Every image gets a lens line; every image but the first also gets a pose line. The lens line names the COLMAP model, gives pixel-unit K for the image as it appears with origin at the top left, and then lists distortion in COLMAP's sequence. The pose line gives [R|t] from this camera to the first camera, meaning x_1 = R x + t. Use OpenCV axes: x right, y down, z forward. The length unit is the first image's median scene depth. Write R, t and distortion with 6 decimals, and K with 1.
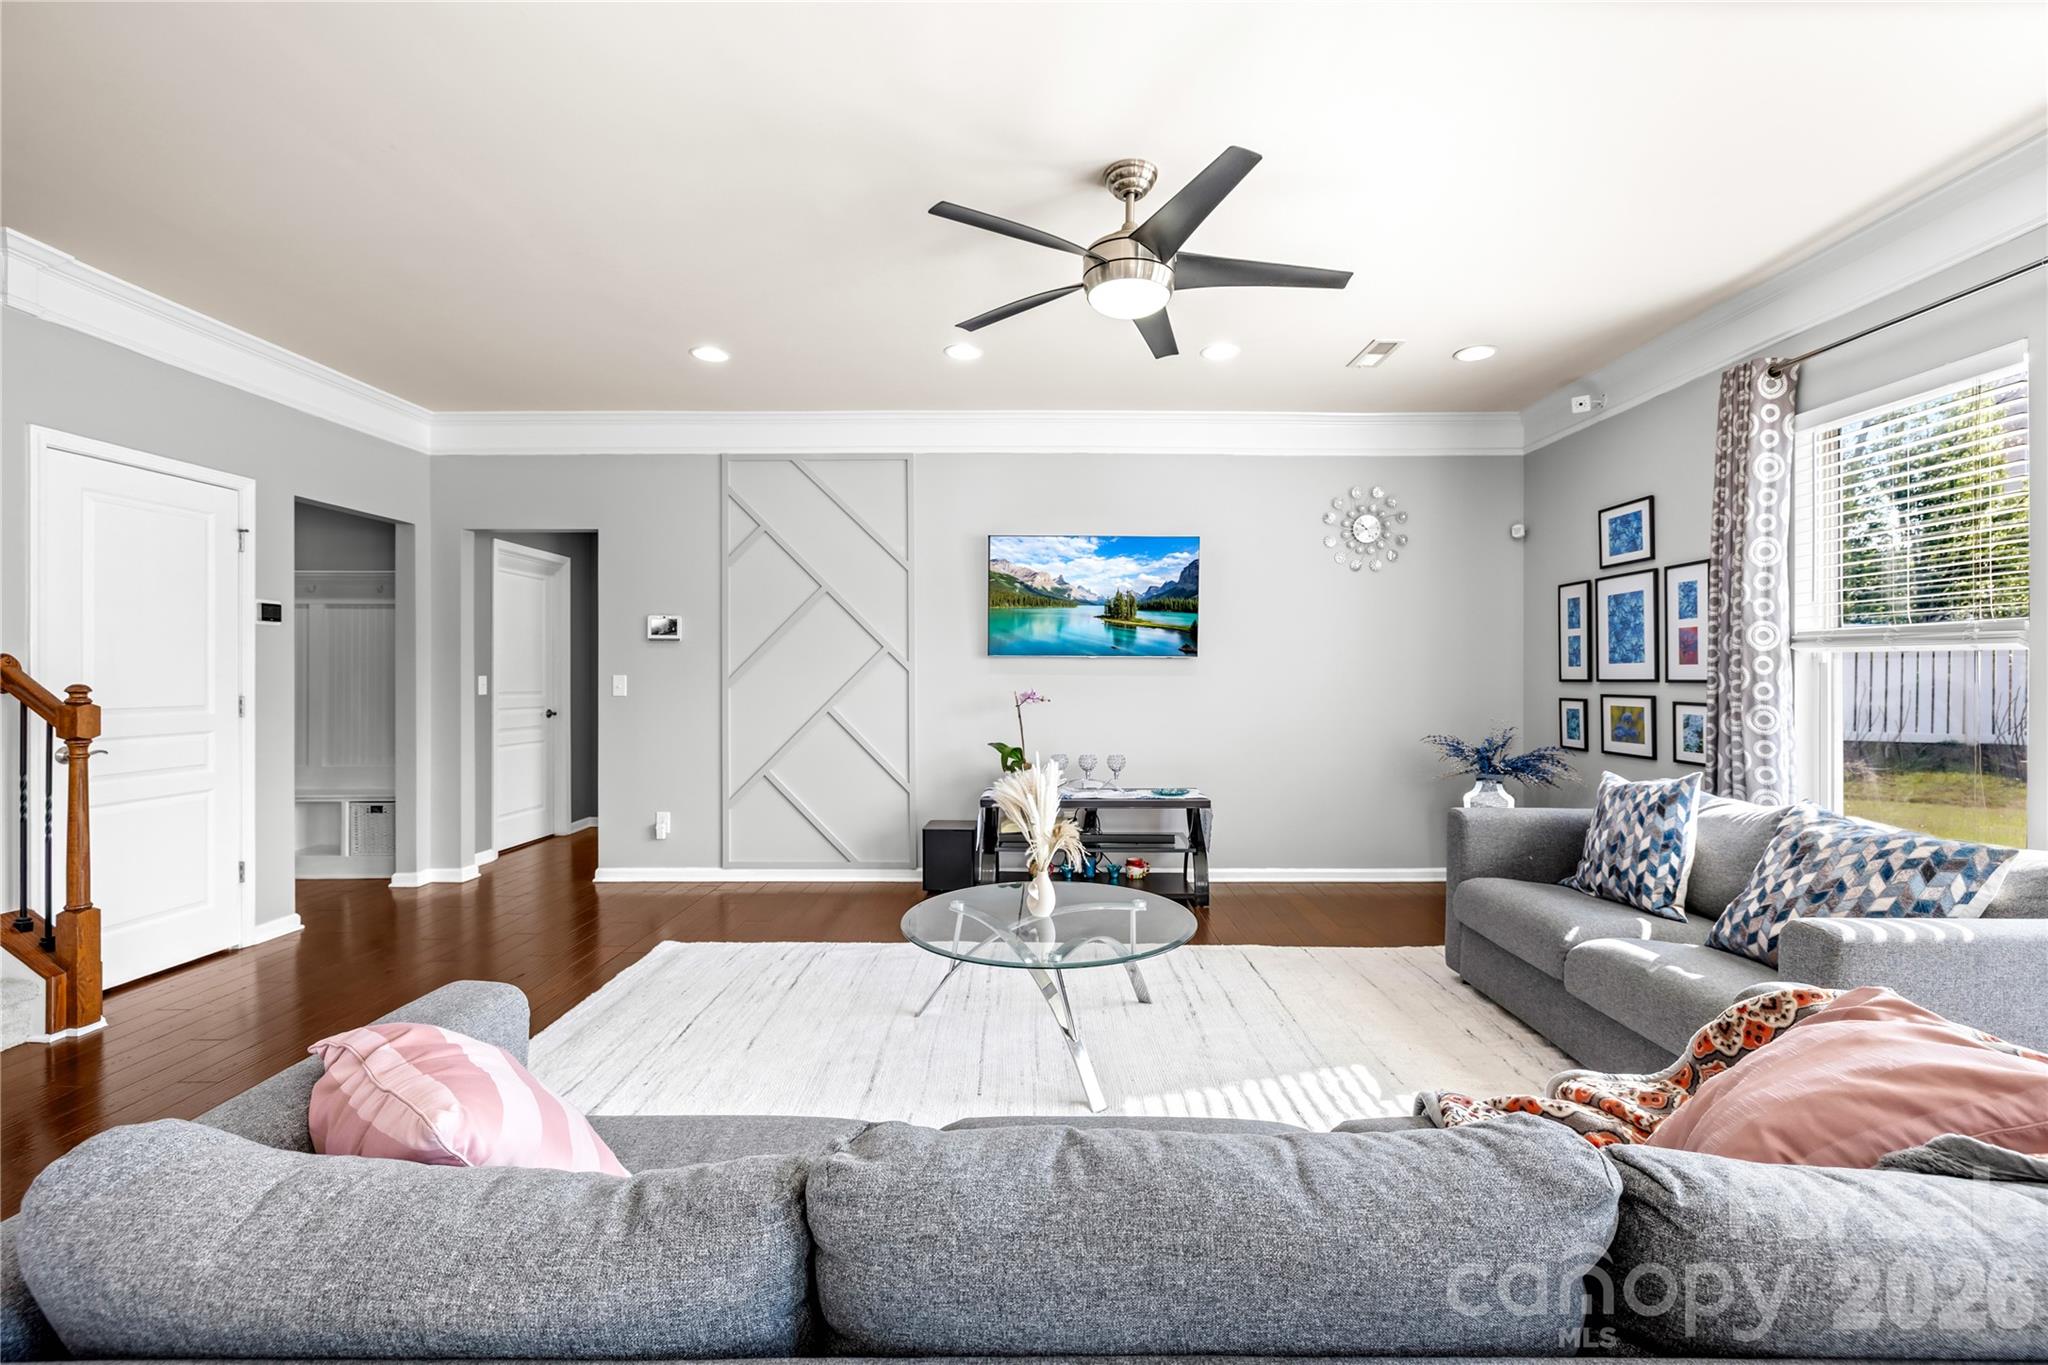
lens RADIAL K [[892.0, 0, 1033.9], [0, 892.0, 671.0], [0, 0, 1]] dist [-0.001413, 0.000116]
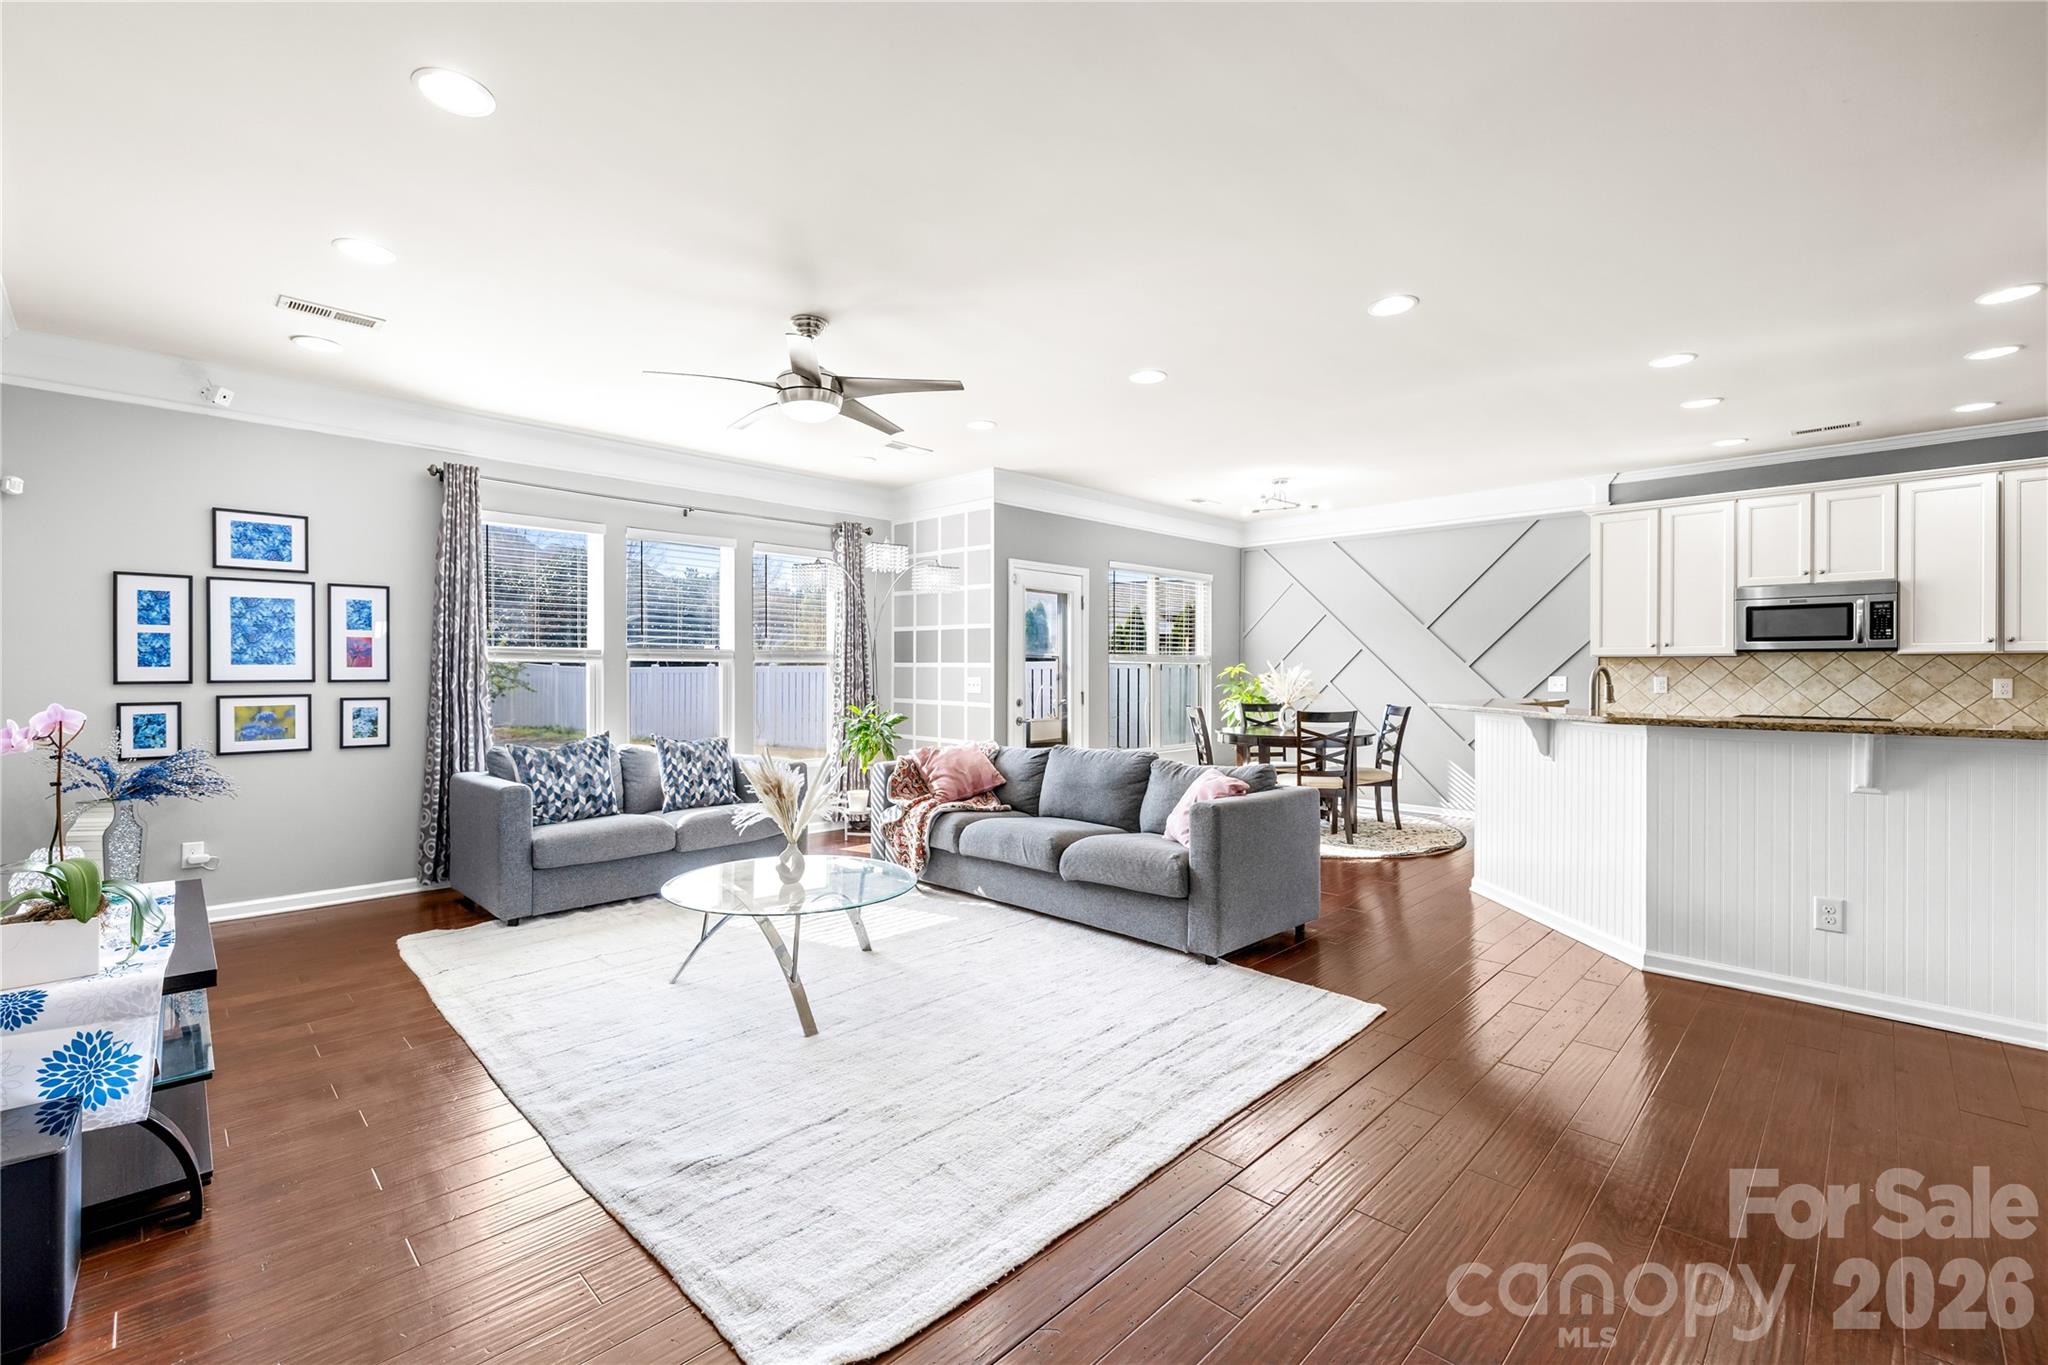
lens RADIAL K [[871.2, 0, 994.2], [0, 871.2, 669.2], [0, 0, 1]] dist [0.001782, 0.000144]
pose [[-0.706030, 0.003440, 0.708174, -0.677102], [-0.001265, 0.999980, -0.006119, 0.001841], [-0.708181, -0.005216, -0.706012, 1.119129]]
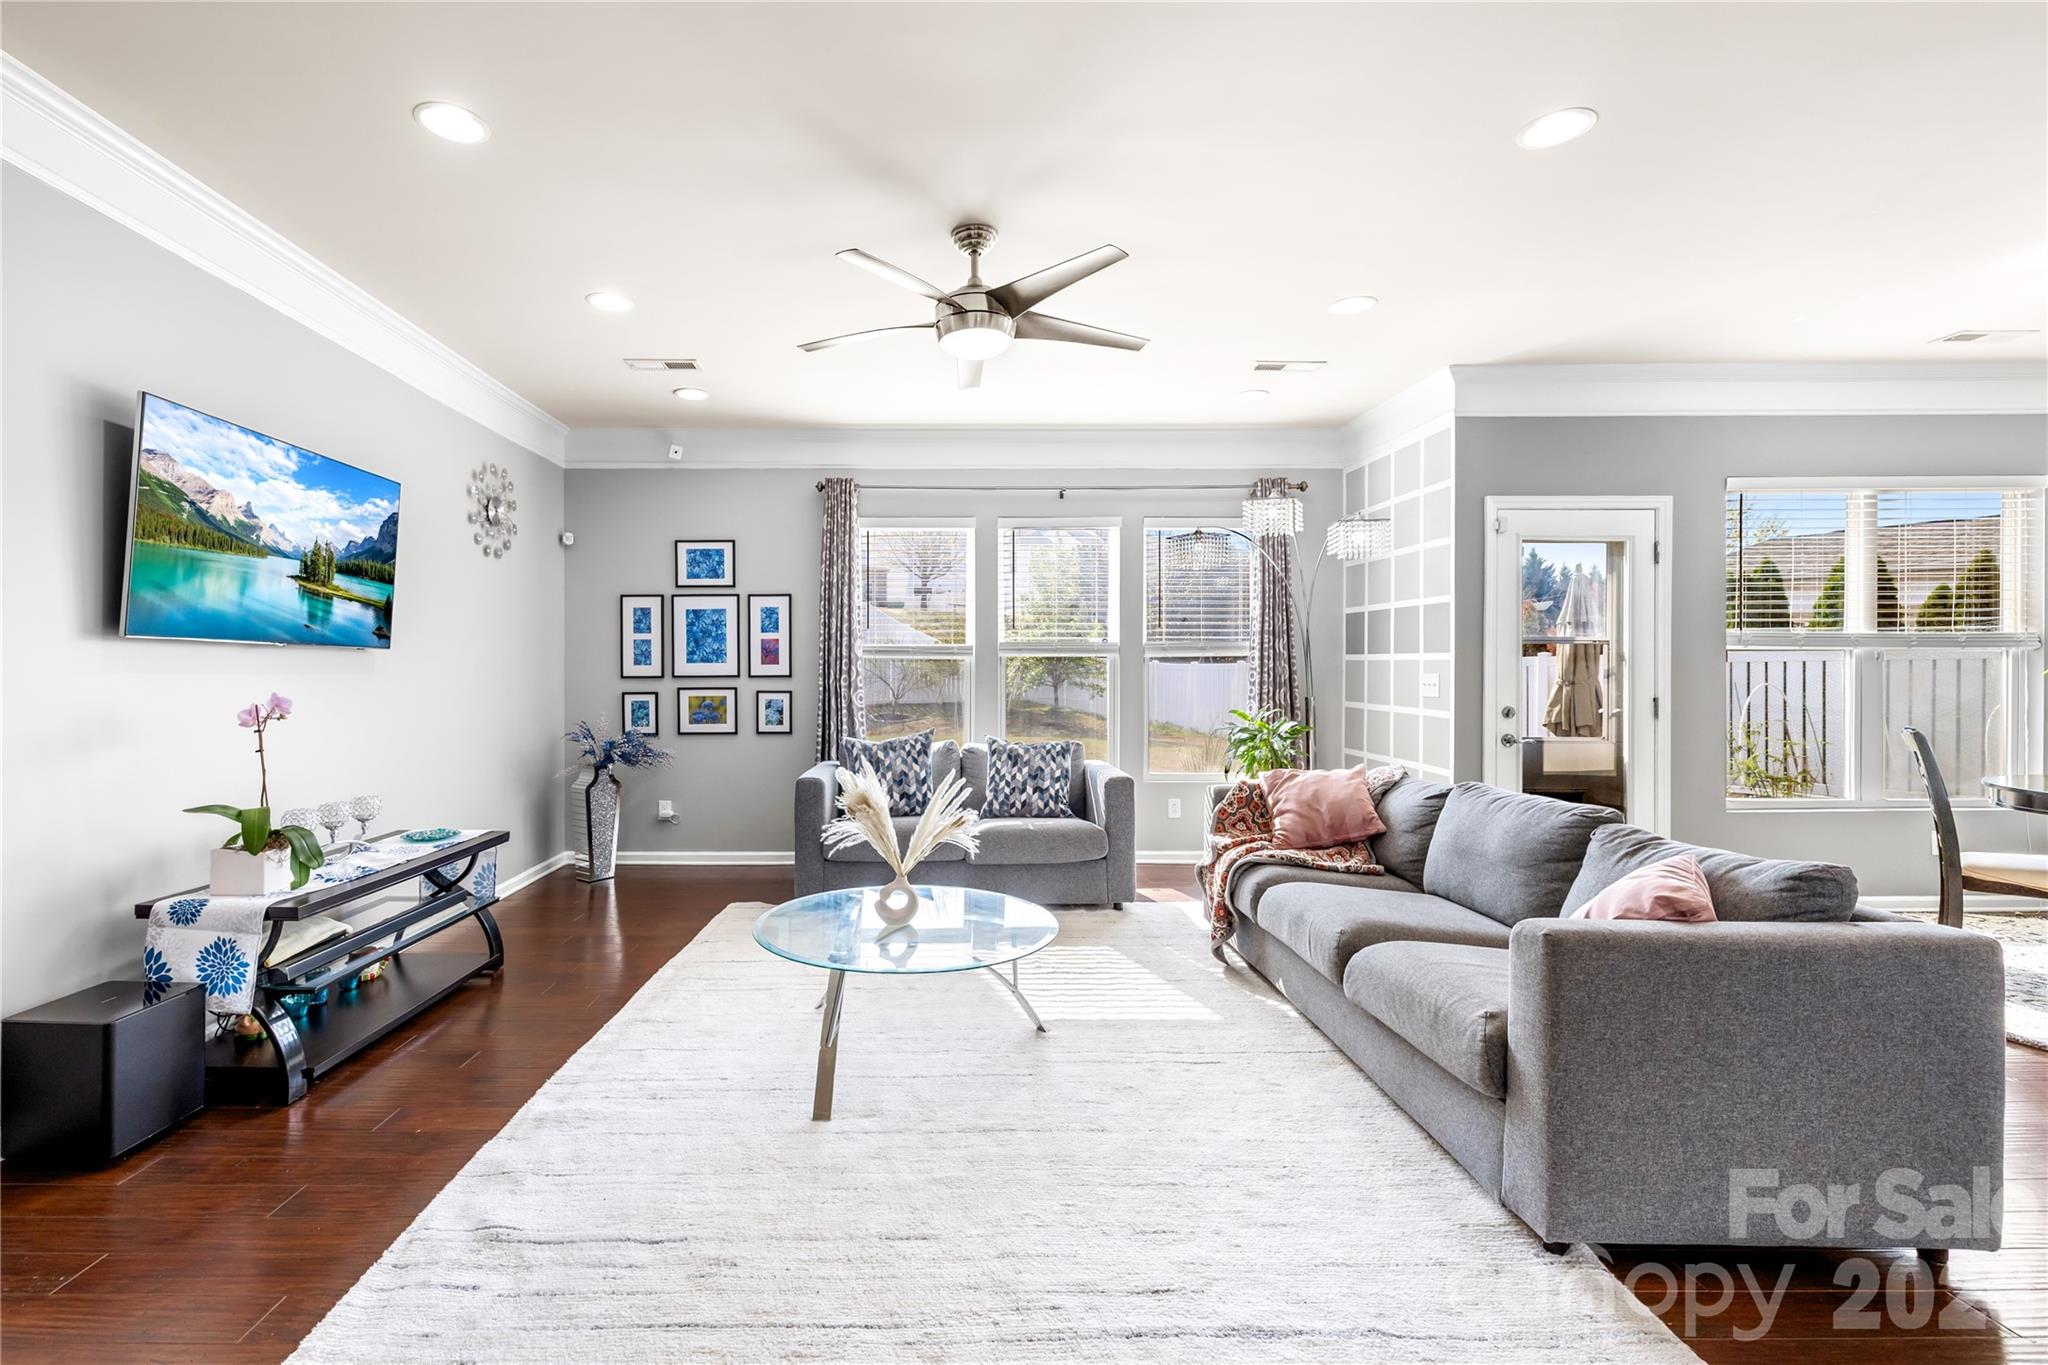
lens RADIAL K [[892.0, 0, 953.7], [0, 892.0, 672.4], [0, 0, 1]] dist [-0.001413, 0.000116]
pose [[-0.016055, -0.001781, 0.999870, -0.651417], [0.000097, 0.999998, 0.001783, 0.002662], [-0.999871, 0.000126, -0.016055, 0.660064]]
